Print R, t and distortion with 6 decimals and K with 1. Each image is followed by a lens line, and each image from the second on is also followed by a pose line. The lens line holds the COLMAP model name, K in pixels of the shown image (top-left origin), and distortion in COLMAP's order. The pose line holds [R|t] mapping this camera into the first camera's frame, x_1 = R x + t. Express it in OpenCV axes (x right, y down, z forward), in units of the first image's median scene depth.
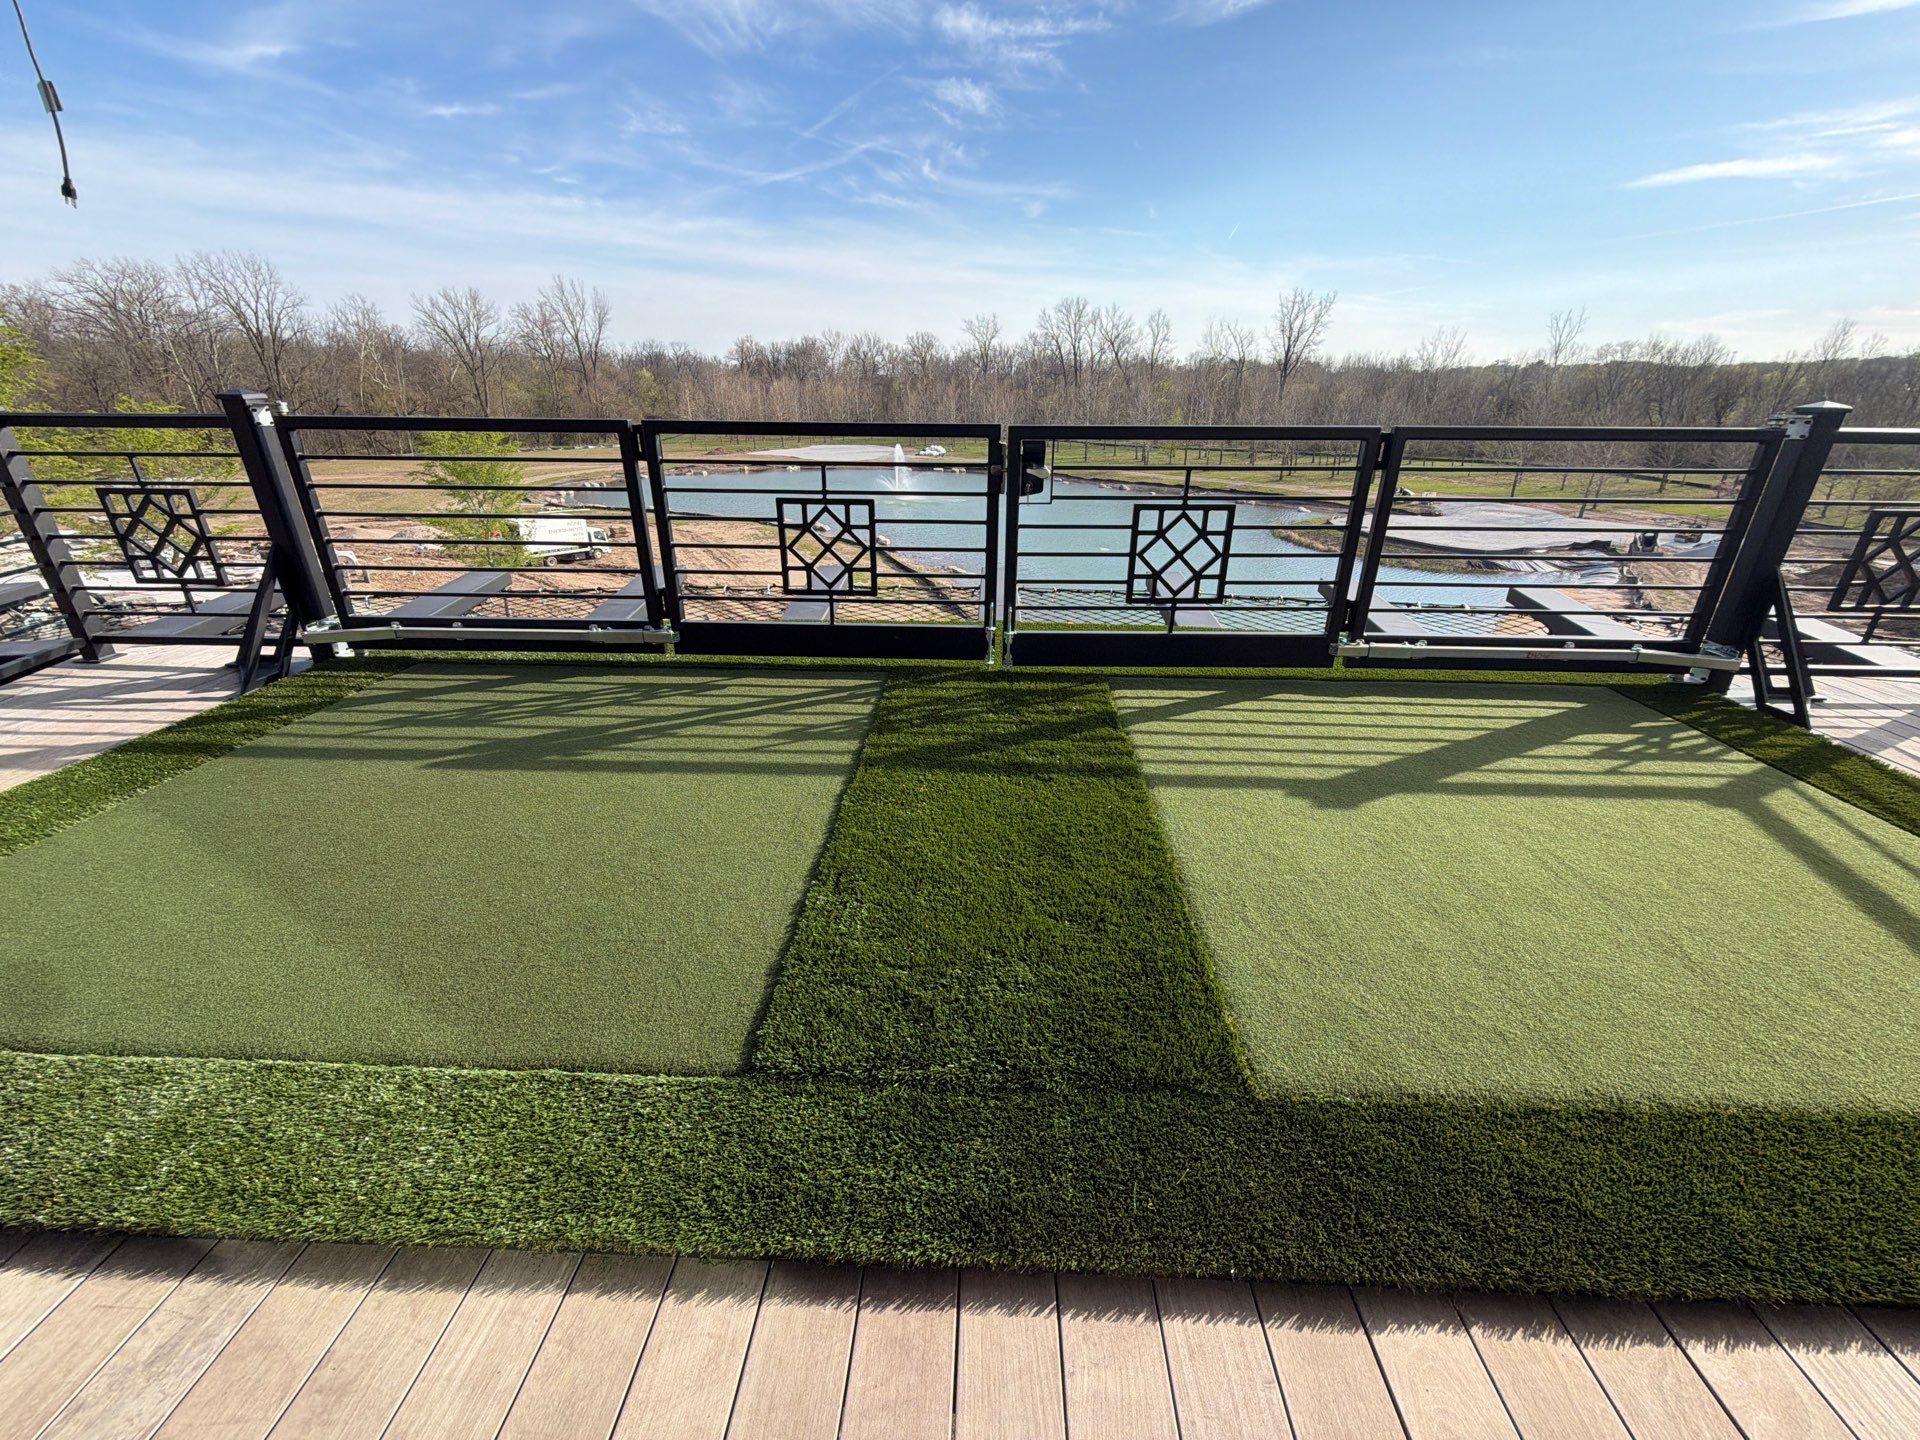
lens RADIAL K [[757.0, 0, 960.0], [0, 757.0, 720.0], [0, 0, 1]] dist [-0.000078, -0.000423]
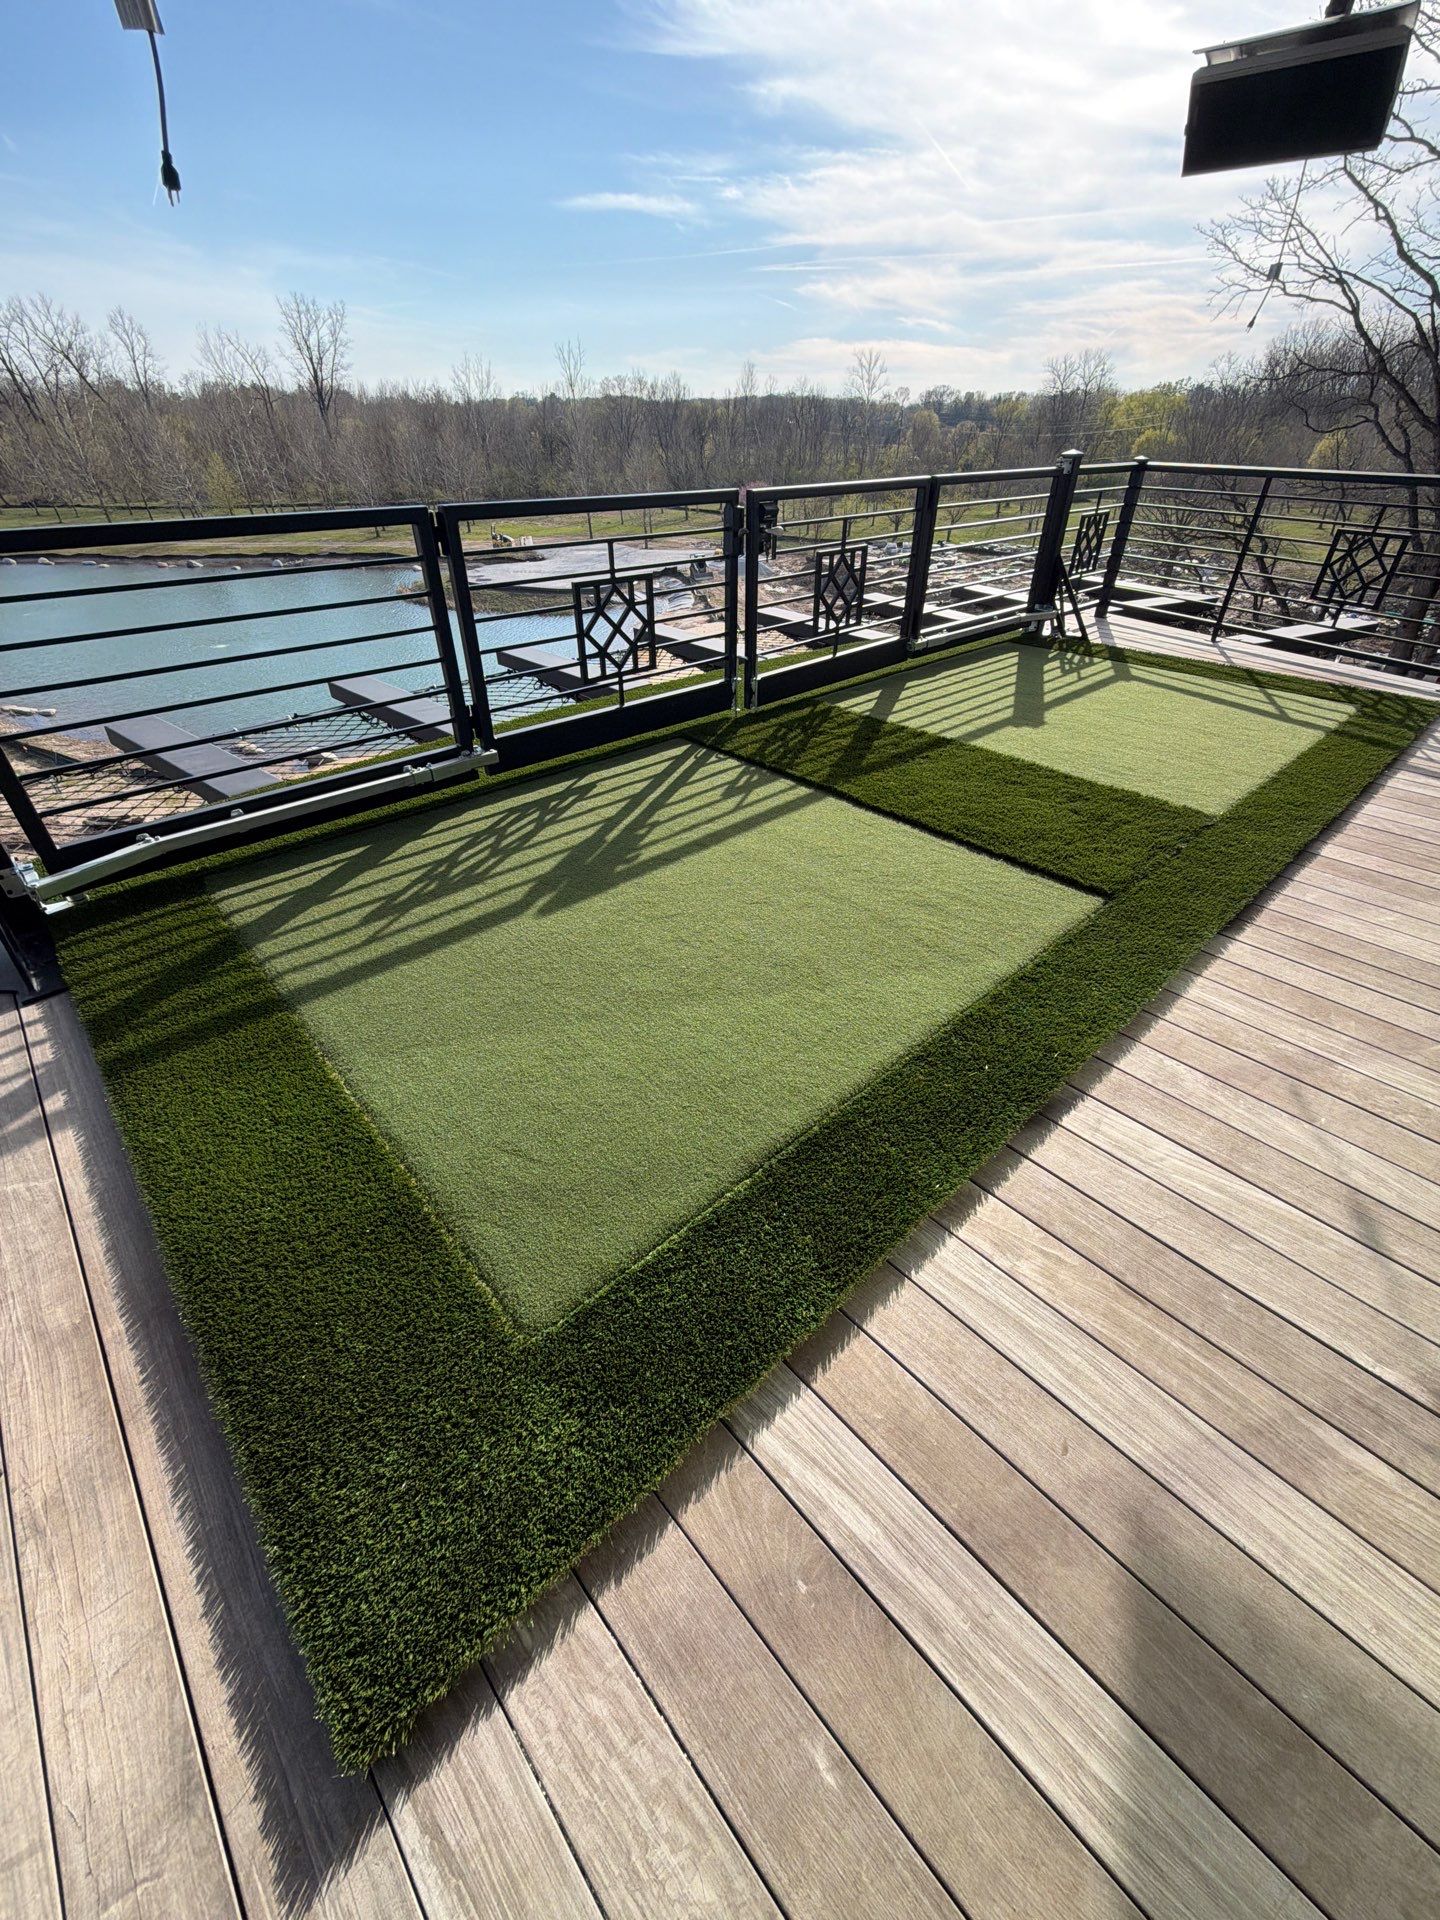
lens RADIAL K [[757.0, 0, 720.0], [0, 757.0, 960.0], [0, 0, 1]] dist [-0.000078, -0.000423]
pose [[0.712157, -0.409145, 0.570467, -0.916371], [0.285482, 0.911167, 0.297110, -0.087635], [-0.641352, -0.048731, 0.765698, 0.100305]]
